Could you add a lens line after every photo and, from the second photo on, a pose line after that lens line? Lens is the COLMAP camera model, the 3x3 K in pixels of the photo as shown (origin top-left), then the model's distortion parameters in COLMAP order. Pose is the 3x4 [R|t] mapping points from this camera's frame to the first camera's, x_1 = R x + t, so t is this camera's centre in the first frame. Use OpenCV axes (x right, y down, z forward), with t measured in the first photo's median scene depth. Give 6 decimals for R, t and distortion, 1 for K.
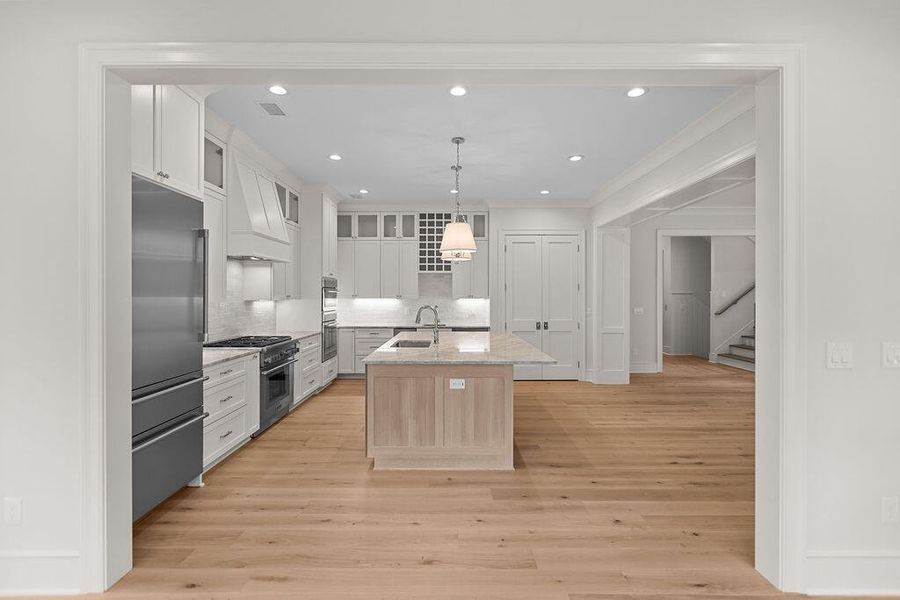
lens RADIAL K [[425.0, 0, 449.9], [0, 425.0, 296.2], [0, 0, 1]] dist [-0.004117, 0.000281]
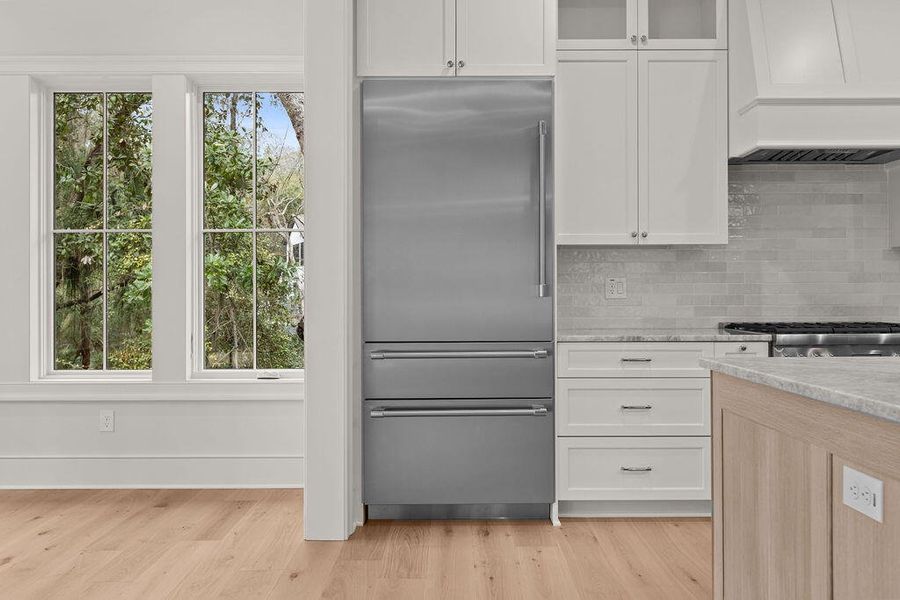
lens RADIAL K [[674.0, 0, 449.9], [0, 674.0, 297.7], [0, 0, 1]] dist [0.002624, -0.001388]
pose [[0.003811, -0.000629, -0.999993, 0.190893], [0.002337, 0.999997, -0.000620, 0.046995], [0.999990, -0.002335, 0.003813, 0.373117]]
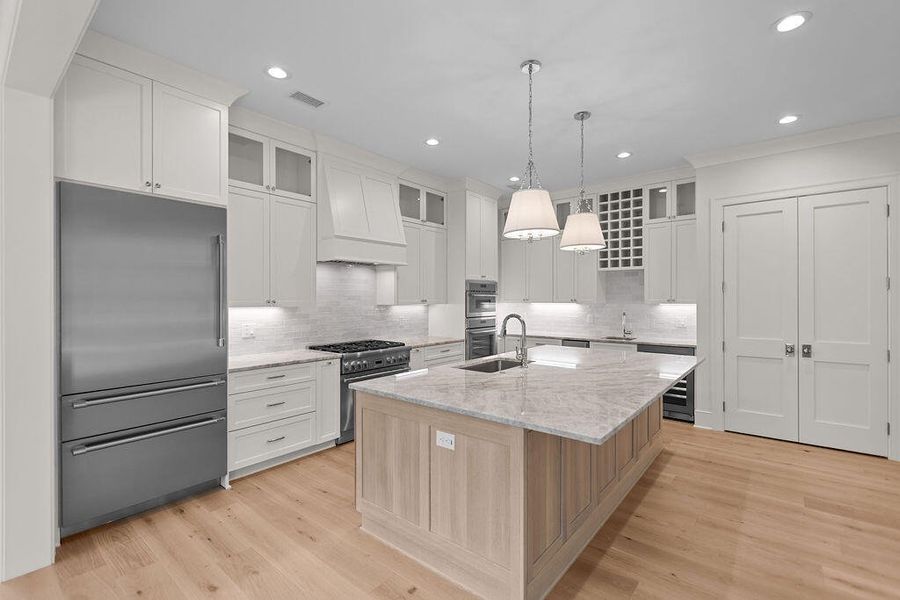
lens RADIAL K [[401.3, 0, 452.6], [0, 401.3, 300.9], [0, 0, 1]] dist [0.003880, -0.002944]
pose [[0.777197, 0.000034, -0.629257, 0.194769], [0.001272, 0.999998, 0.001626, -0.000782], [0.629256, -0.002065, 0.777195, 0.263954]]
